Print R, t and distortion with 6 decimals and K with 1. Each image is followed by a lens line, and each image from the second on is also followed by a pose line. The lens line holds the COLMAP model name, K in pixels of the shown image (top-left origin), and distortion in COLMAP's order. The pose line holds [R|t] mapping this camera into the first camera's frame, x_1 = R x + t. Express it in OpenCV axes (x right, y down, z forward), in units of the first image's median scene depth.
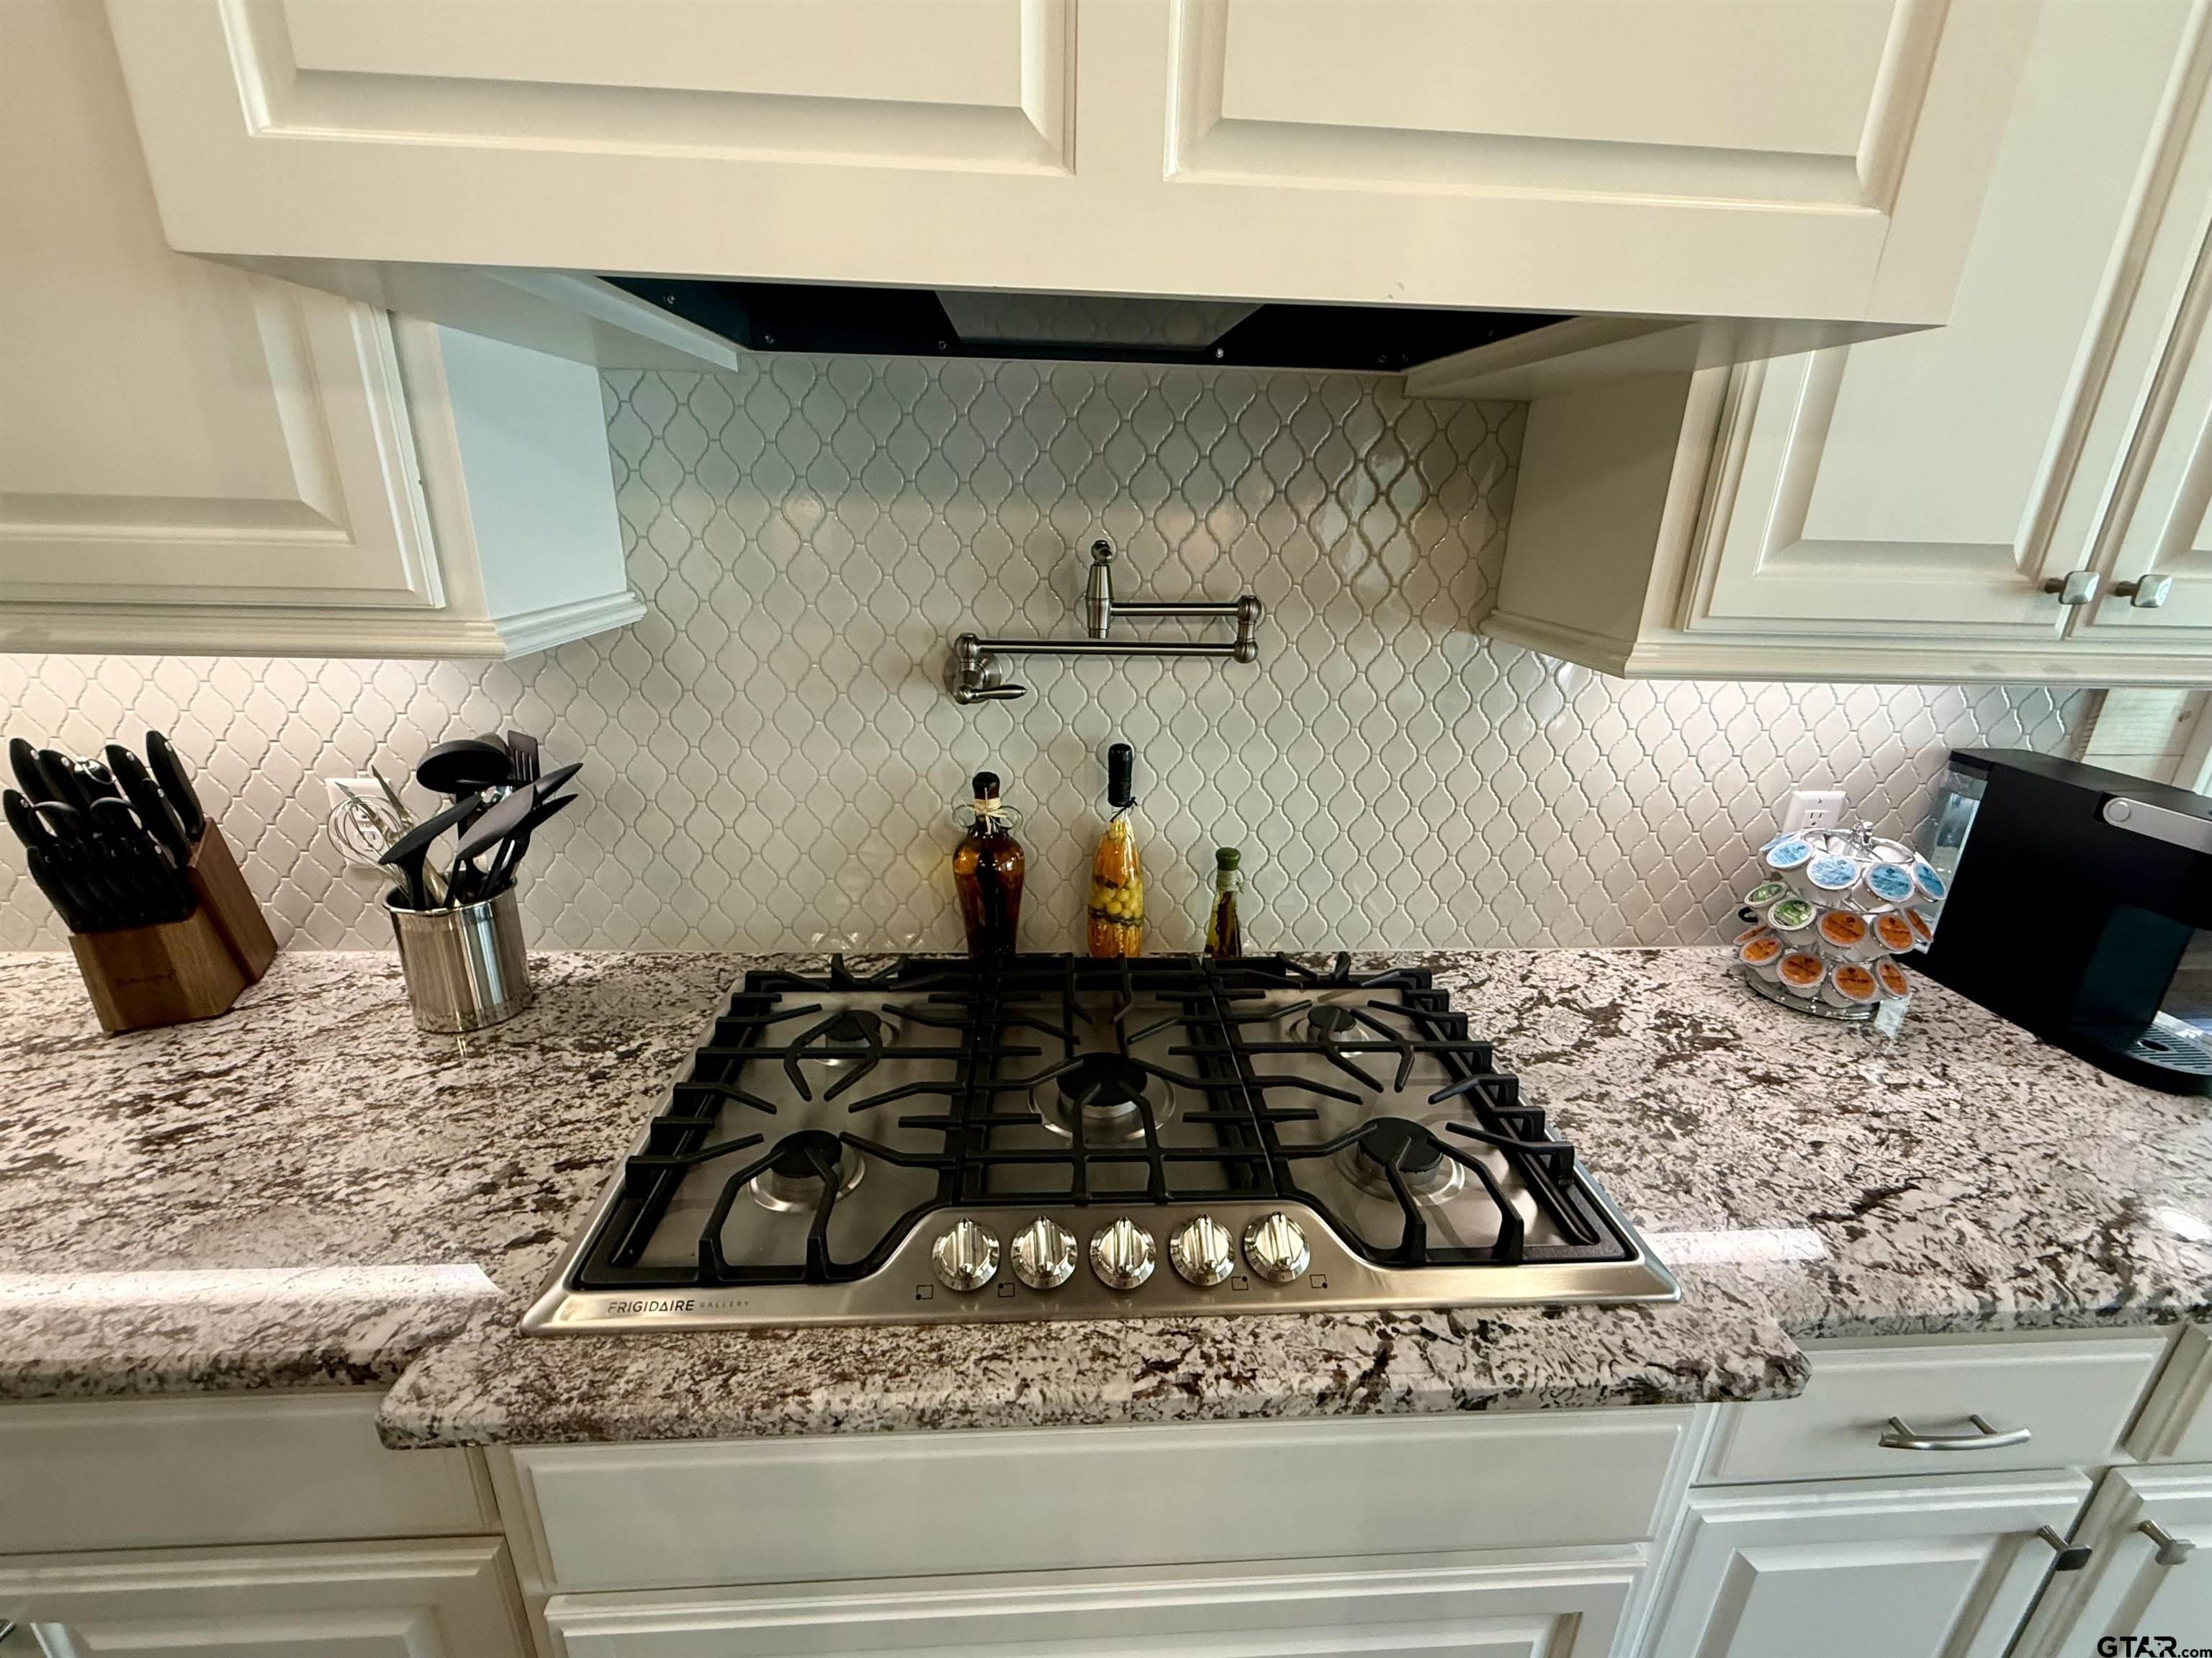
lens RADIAL K [[940.7, 0, 1098.0], [0, 940.7, 827.8], [0, 0, 1]] dist [-0.002427, -0.000106]
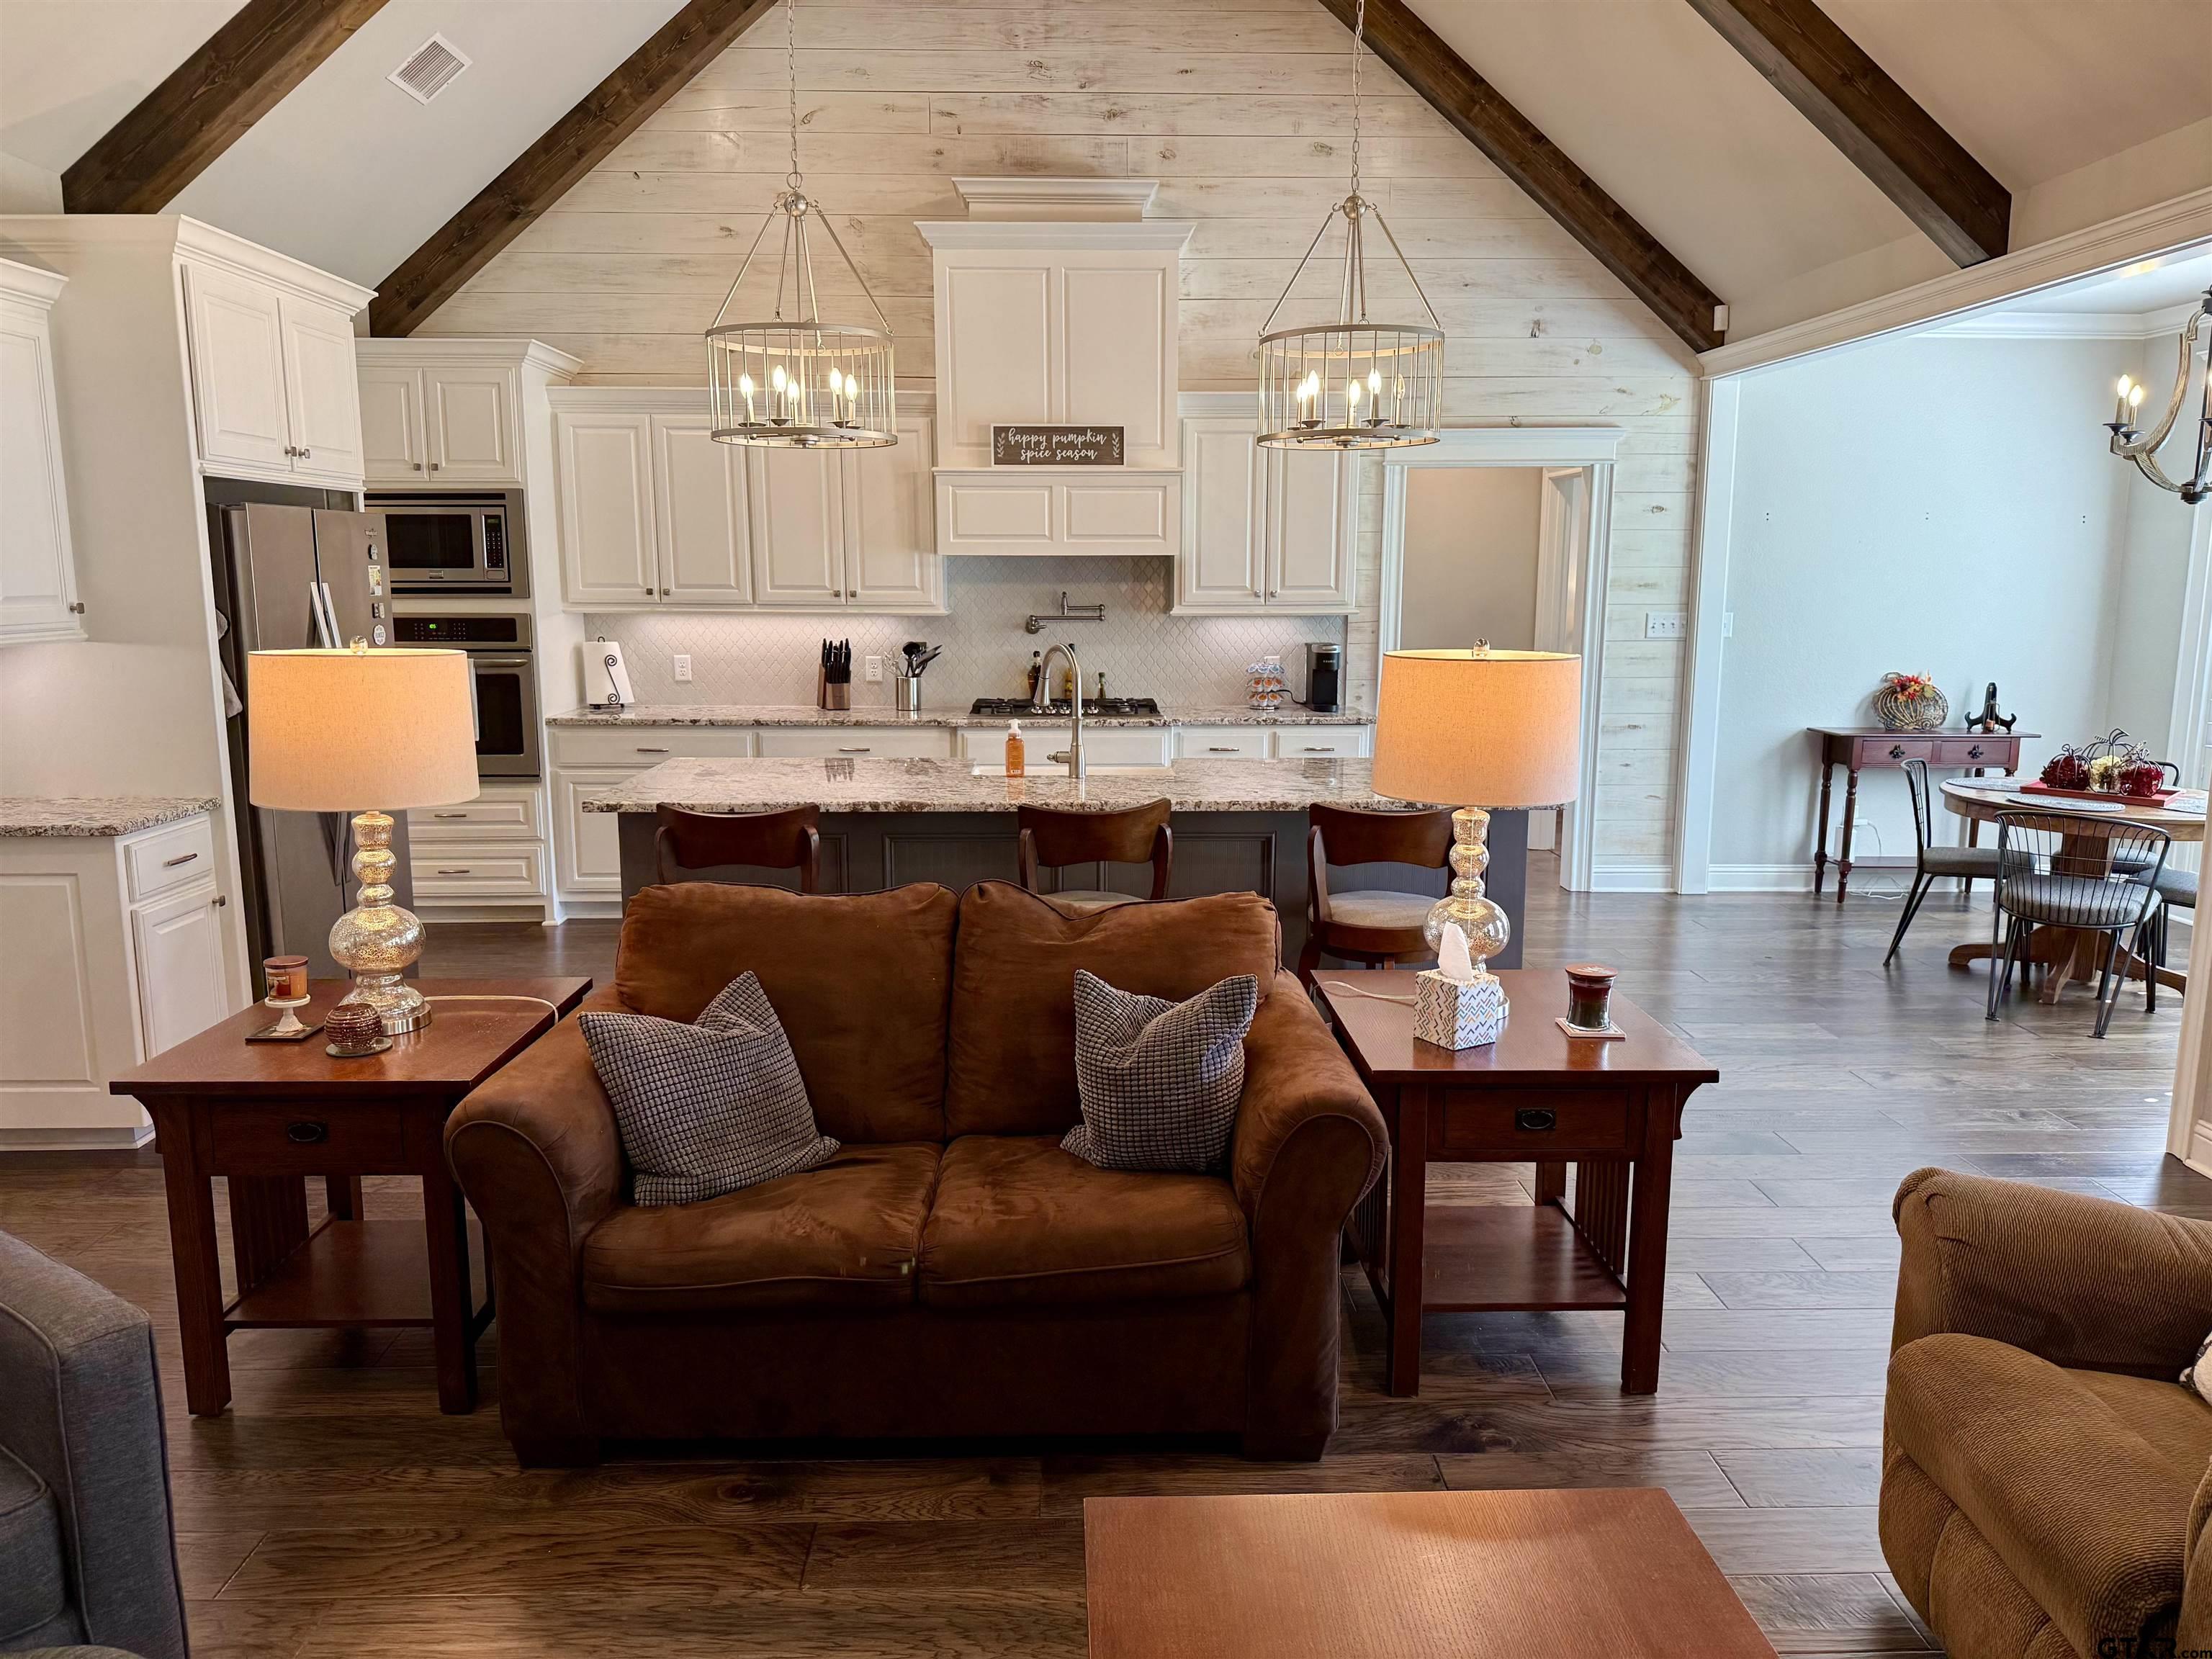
lens RADIAL K [[1544.0, 0, 1111.7], [0, 1544.0, 827.2], [0, 0, 1]] dist [0.077289, -0.081880]
pose [[0.999242, -0.020673, -0.032983, 0.384792], [0.014492, 0.983977, -0.177707, 1.788776], [0.036128, 0.177094, 0.983531, -5.110165]]
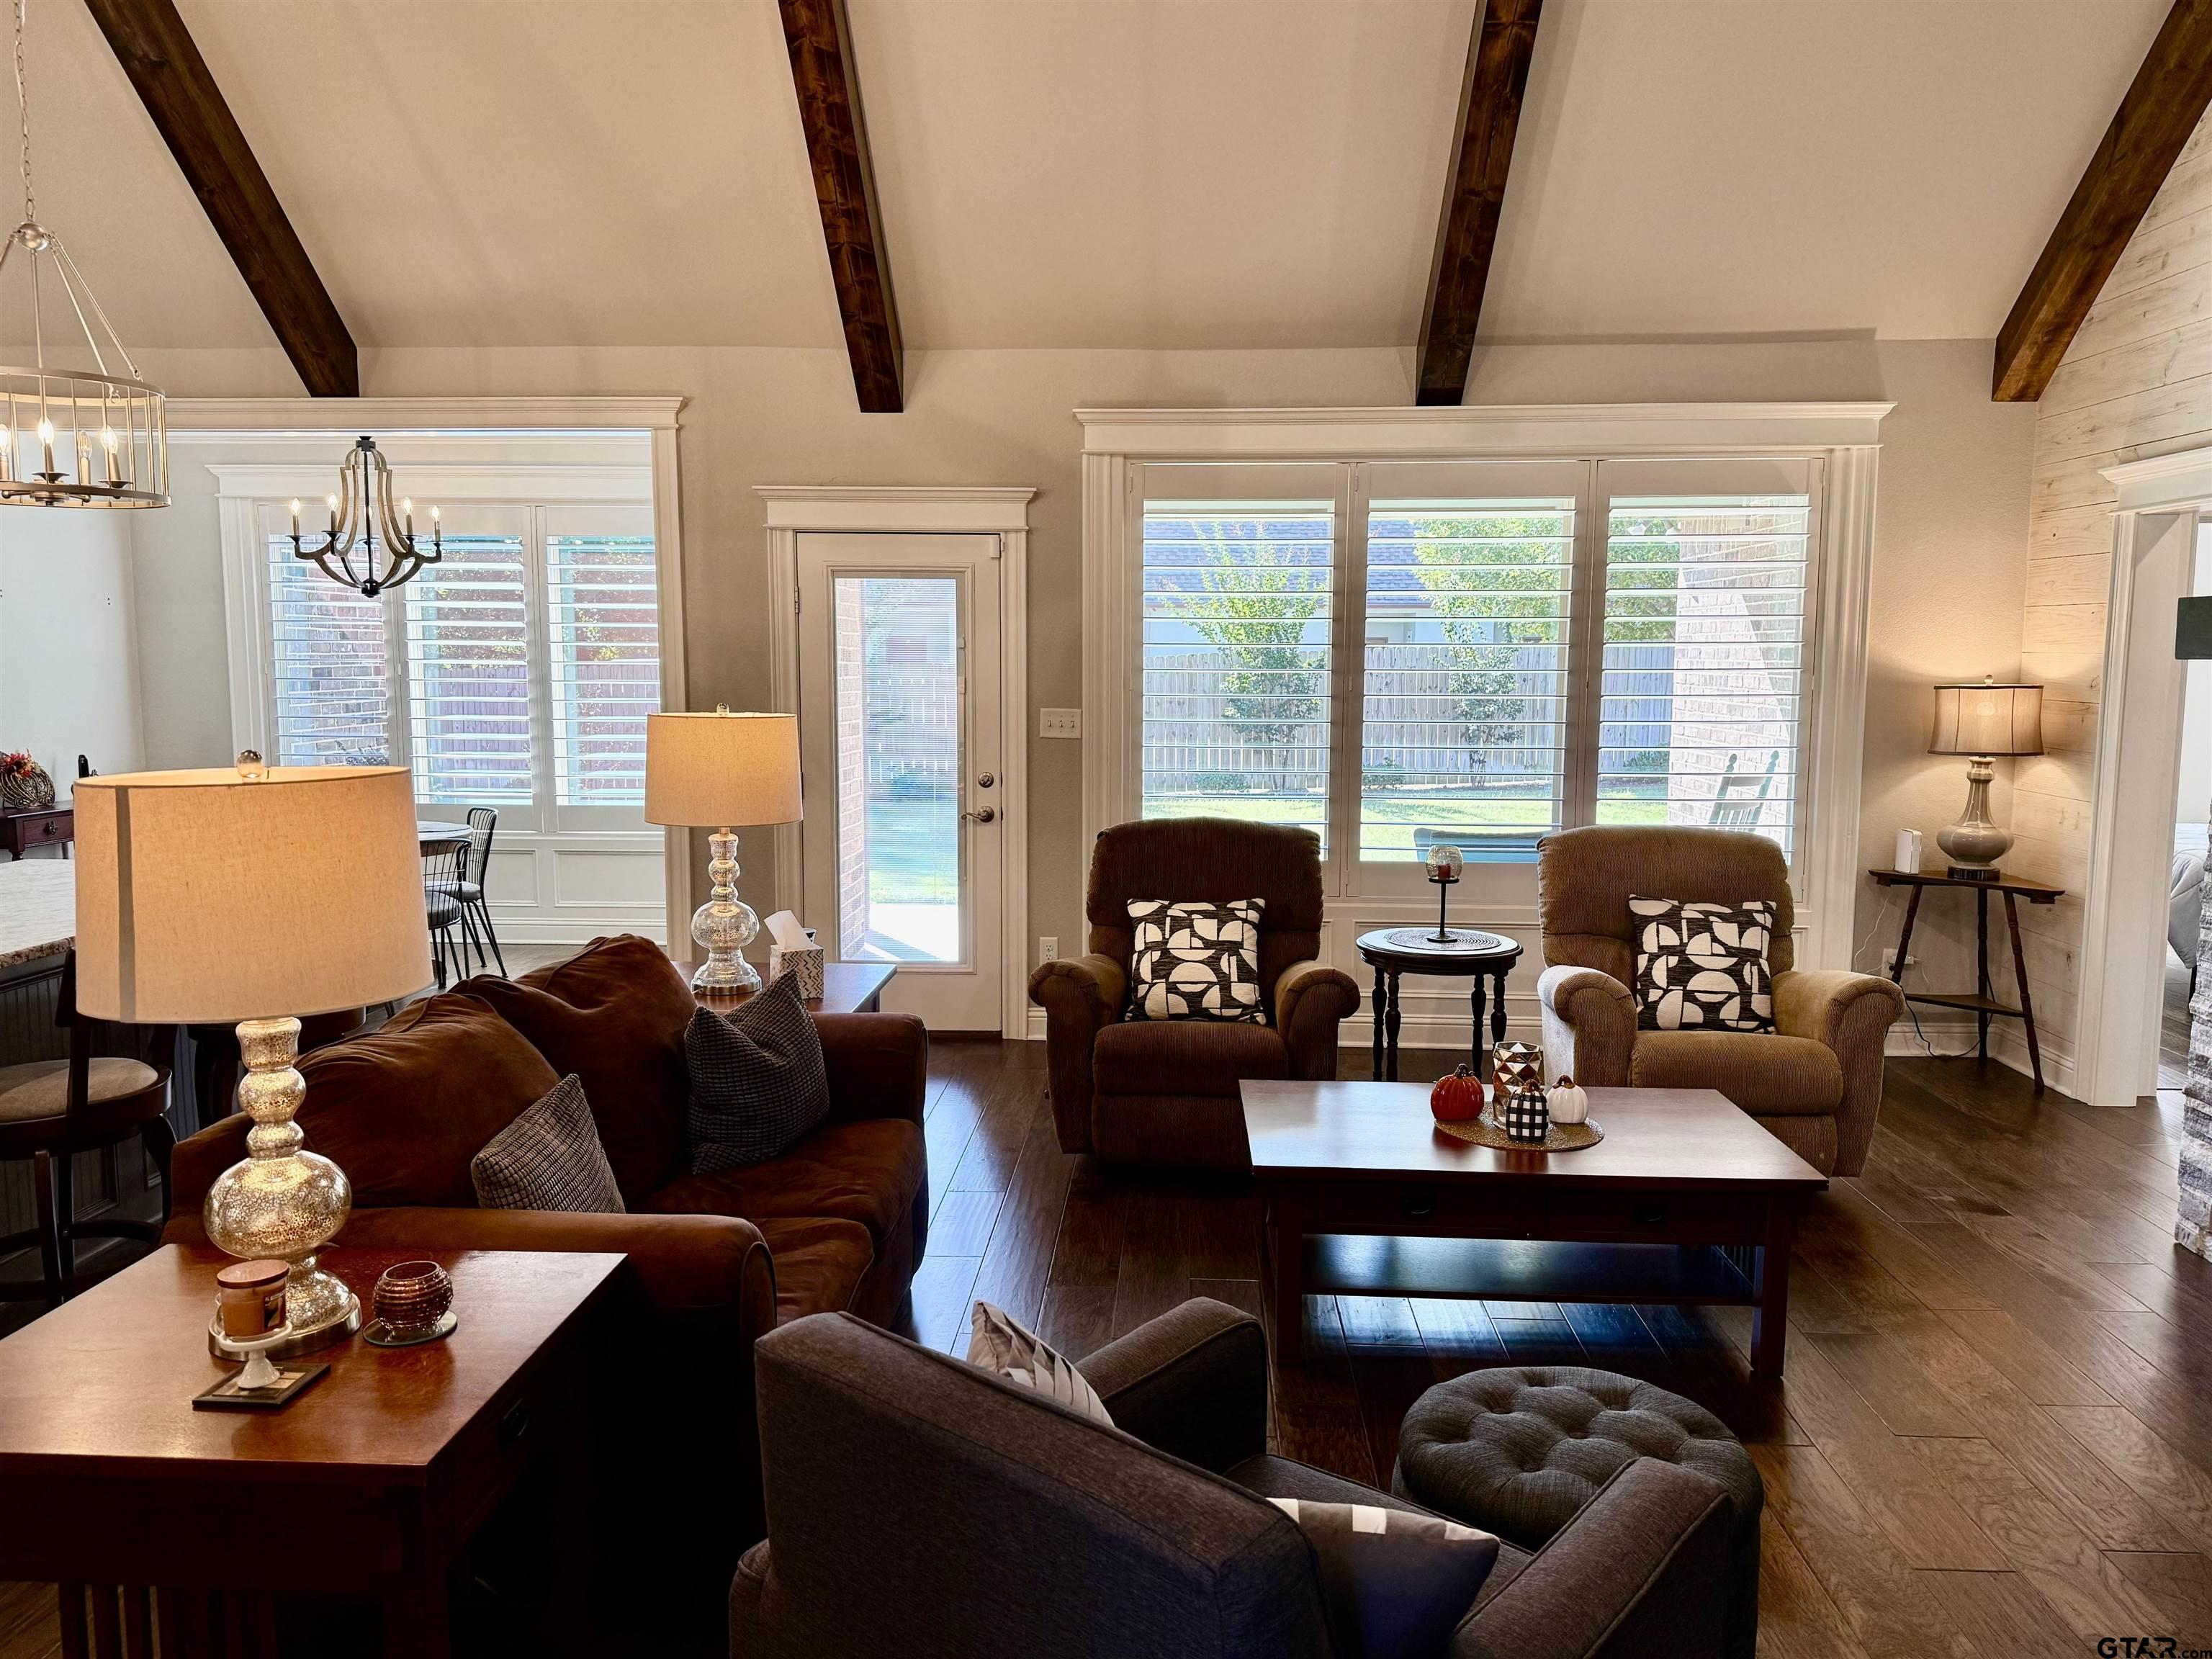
lens RADIAL K [[1569.0, 0, 1134.1], [0, 1569.0, 806.1], [0, 0, 1]] dist [0.048230, -0.009785]
pose [[0.108155, -0.119794, 0.986890, -2.508583], [0.329119, 0.941048, 0.078161, 1.254313], [-0.938074, 0.316351, 0.141206, -3.834392]]
